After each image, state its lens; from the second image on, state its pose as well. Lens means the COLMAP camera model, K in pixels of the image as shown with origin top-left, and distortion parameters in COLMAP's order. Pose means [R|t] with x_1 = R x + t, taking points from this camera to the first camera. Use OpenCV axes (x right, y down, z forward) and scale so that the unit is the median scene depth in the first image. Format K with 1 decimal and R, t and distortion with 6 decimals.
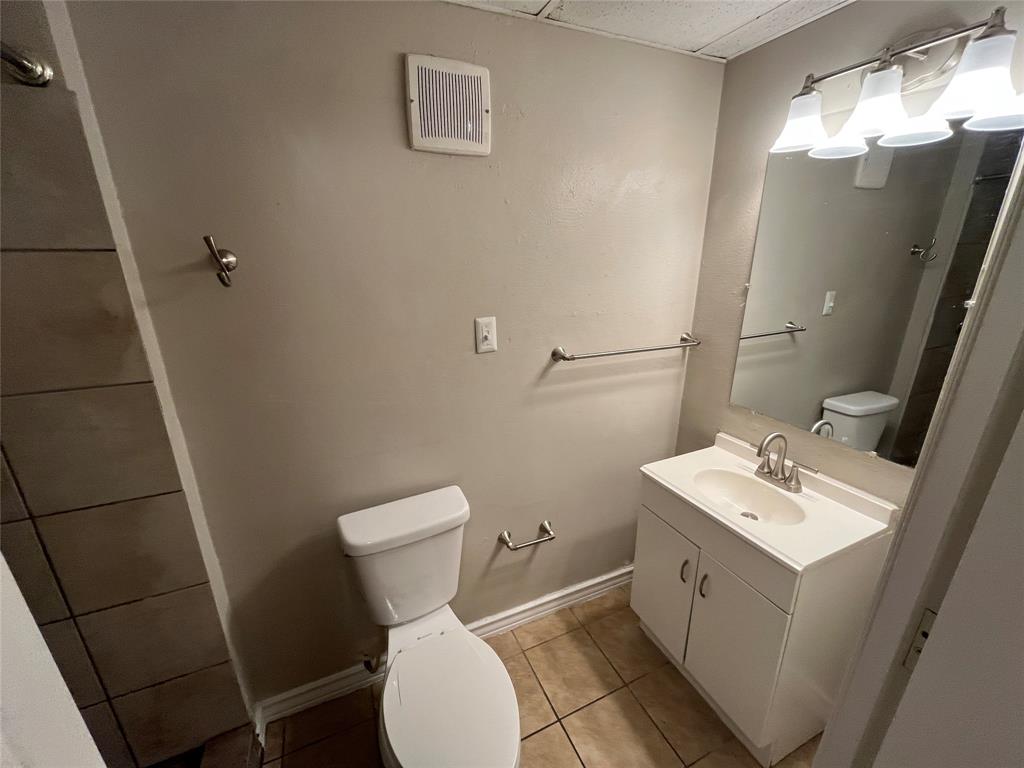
lens RADIAL K [[414.1, 0, 512.3], [0, 414.1, 386.2], [0, 0, 1]] dist [-0.002628, 0.000956]
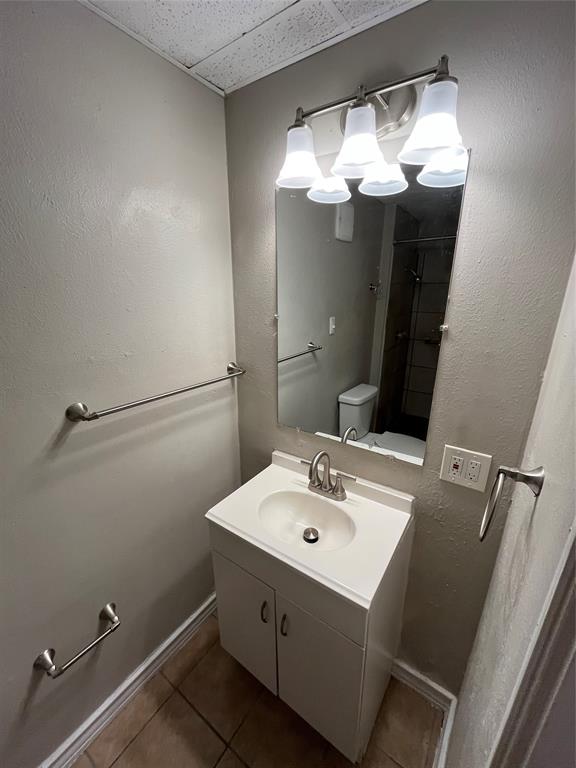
lens RADIAL K [[310.6, 0, 287.8], [0, 310.6, 386.2], [0, 0, 1]] dist [-0.002628, 0.000956]
pose [[0.855616, -0.145641, 0.496699, 0.168084], [0.150595, 0.988130, 0.030321, -0.083655], [-0.495219, 0.048858, 0.867393, 0.297388]]
